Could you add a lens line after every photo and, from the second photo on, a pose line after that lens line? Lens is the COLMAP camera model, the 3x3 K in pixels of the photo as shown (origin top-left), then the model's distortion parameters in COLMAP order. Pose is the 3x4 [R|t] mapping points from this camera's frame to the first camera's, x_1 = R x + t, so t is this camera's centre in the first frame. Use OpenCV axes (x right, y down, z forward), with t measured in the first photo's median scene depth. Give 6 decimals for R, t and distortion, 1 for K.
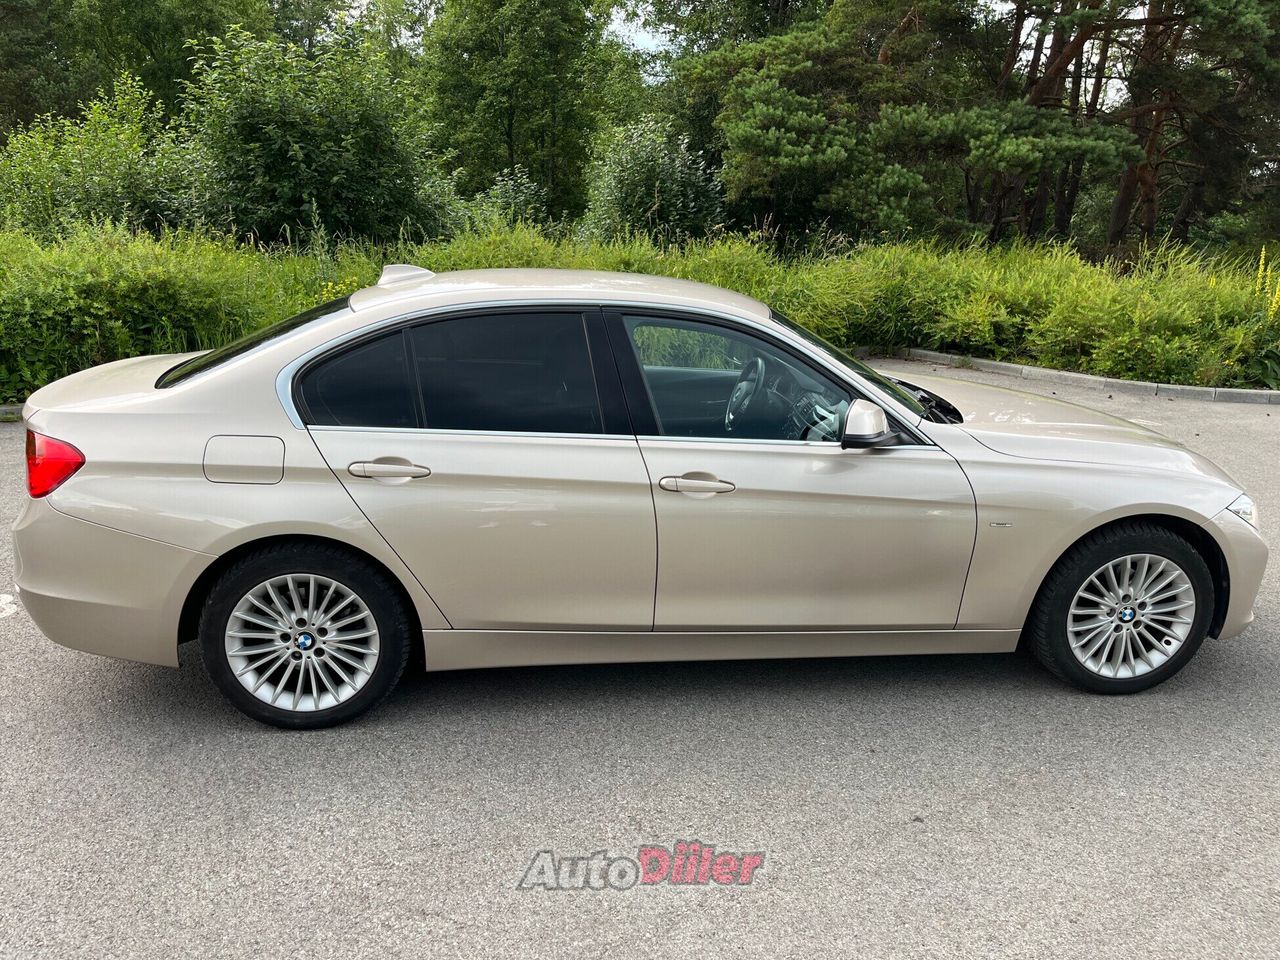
lens RADIAL K [[979.8, 0, 638.0], [0, 979.8, 490.3], [0, 0, 1]] dist [0.063487, -0.096071]
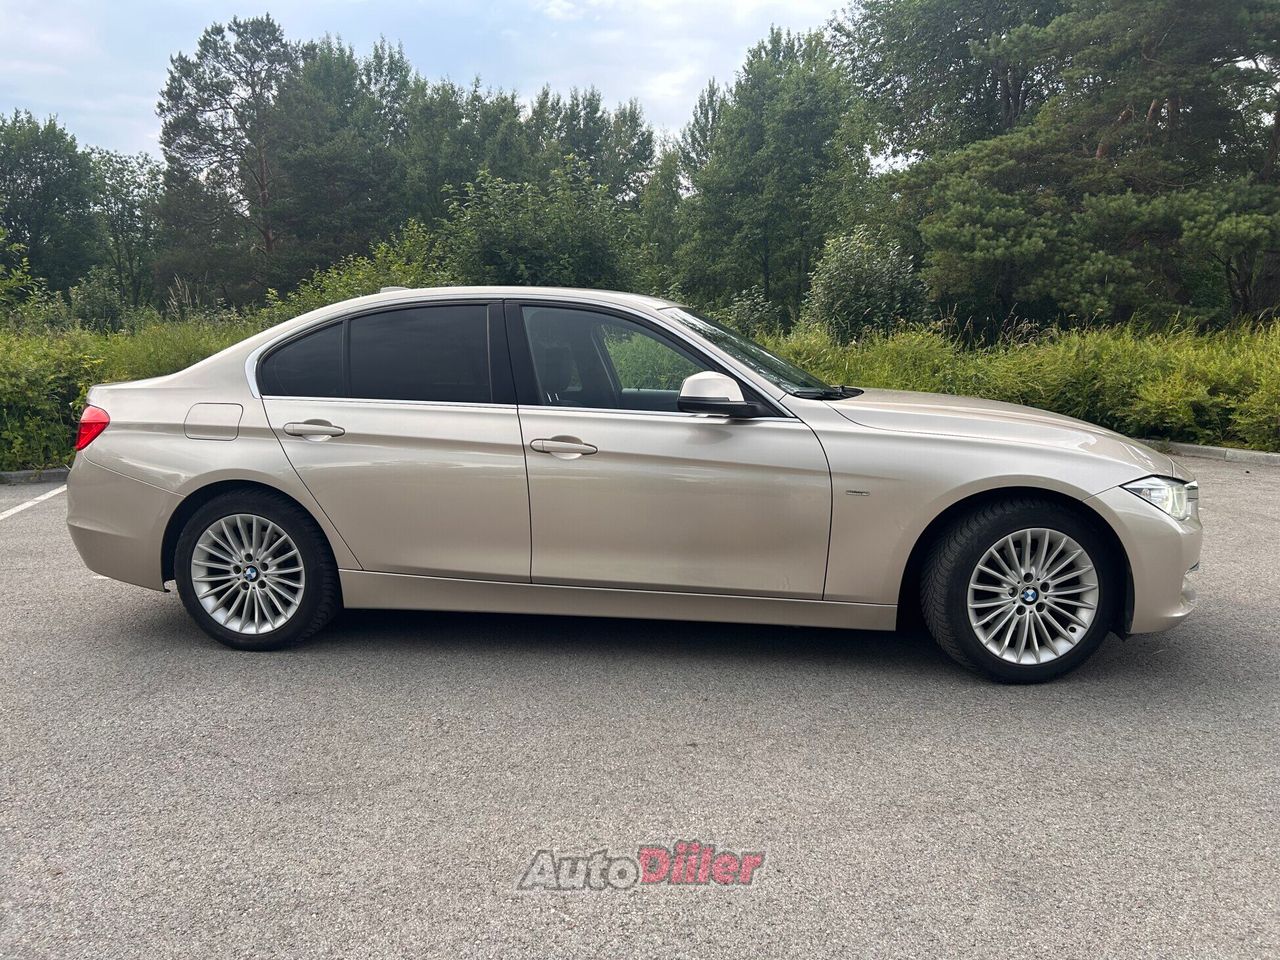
lens RADIAL K [[971.0, 0, 638.8], [0, 971.0, 485.8], [0, 0, 1]] dist [0.056731, -0.068174]
pose [[0.957844, 0.011502, -0.287057, 0.135672], [-0.050017, 0.990615, -0.127203, 0.051541], [0.282900, 0.136199, 0.949430, -0.005646]]
